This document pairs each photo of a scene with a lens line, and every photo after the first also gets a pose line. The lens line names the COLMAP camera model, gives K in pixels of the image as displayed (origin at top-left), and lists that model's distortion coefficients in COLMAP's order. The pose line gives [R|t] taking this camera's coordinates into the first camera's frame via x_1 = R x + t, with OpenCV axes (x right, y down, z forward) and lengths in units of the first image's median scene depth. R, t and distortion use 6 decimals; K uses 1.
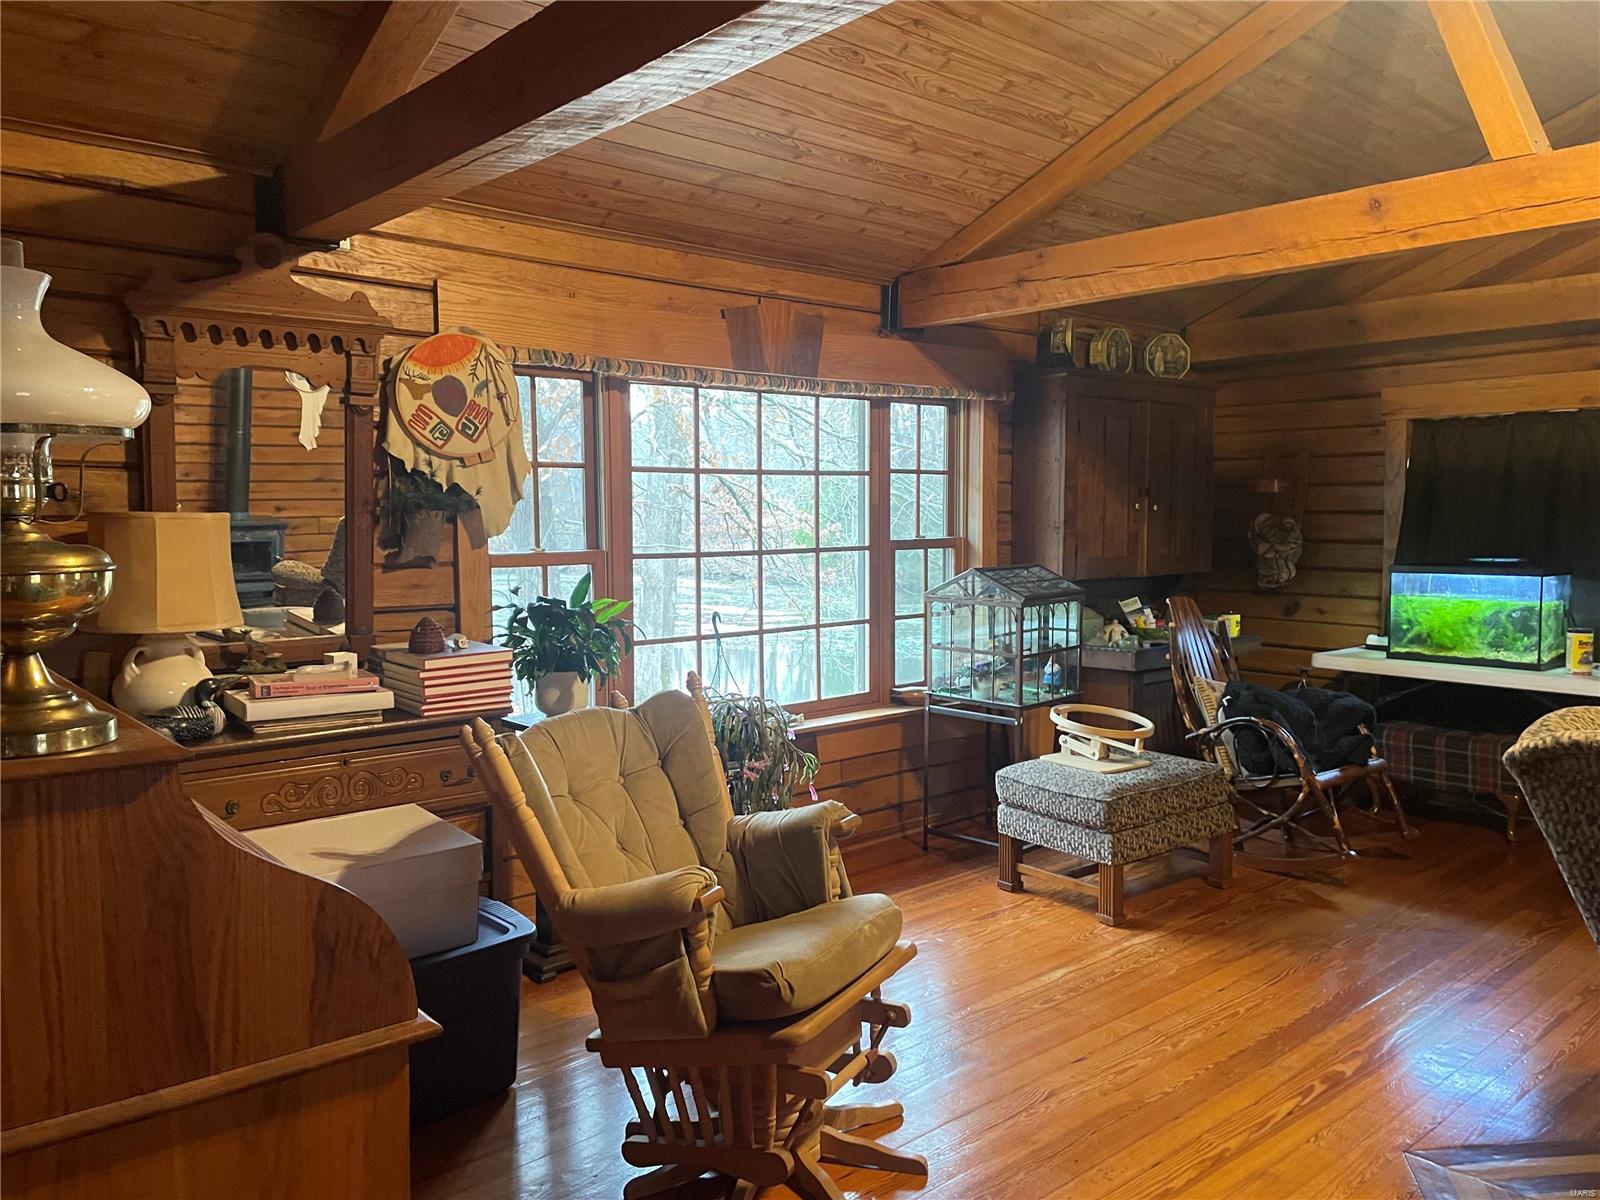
lens RADIAL K [[1195.5, 0, 795.5], [0, 1195.5, 595.5], [0, 0, 1]] dist [0.086934, -0.098458]
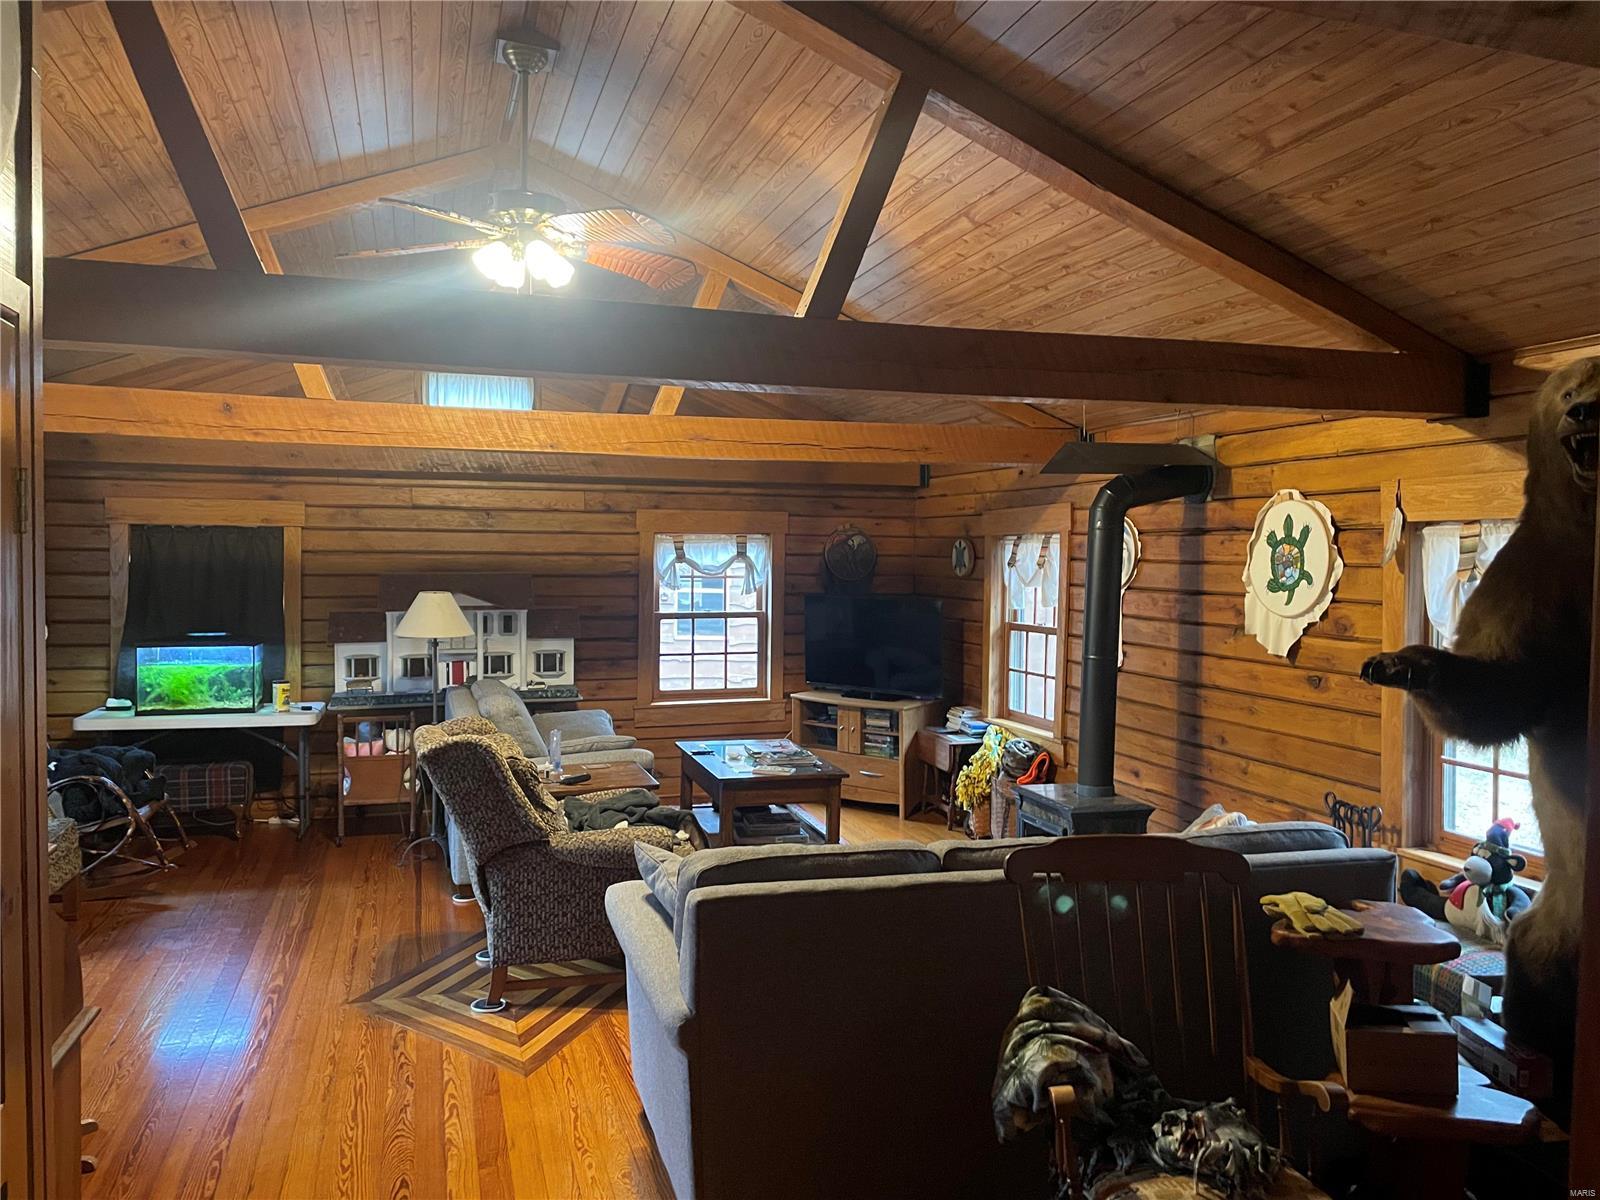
lens RADIAL K [[1195.5, 0, 795.5], [0, 1195.5, 595.5], [0, 0, 1]] dist [0.086934, -0.098458]
pose [[0.403935, -0.018897, 0.914593, -0.404003], [0.049873, 0.998755, -0.001391, -0.038911], [-0.913427, 0.046175, 0.404374, -0.143886]]
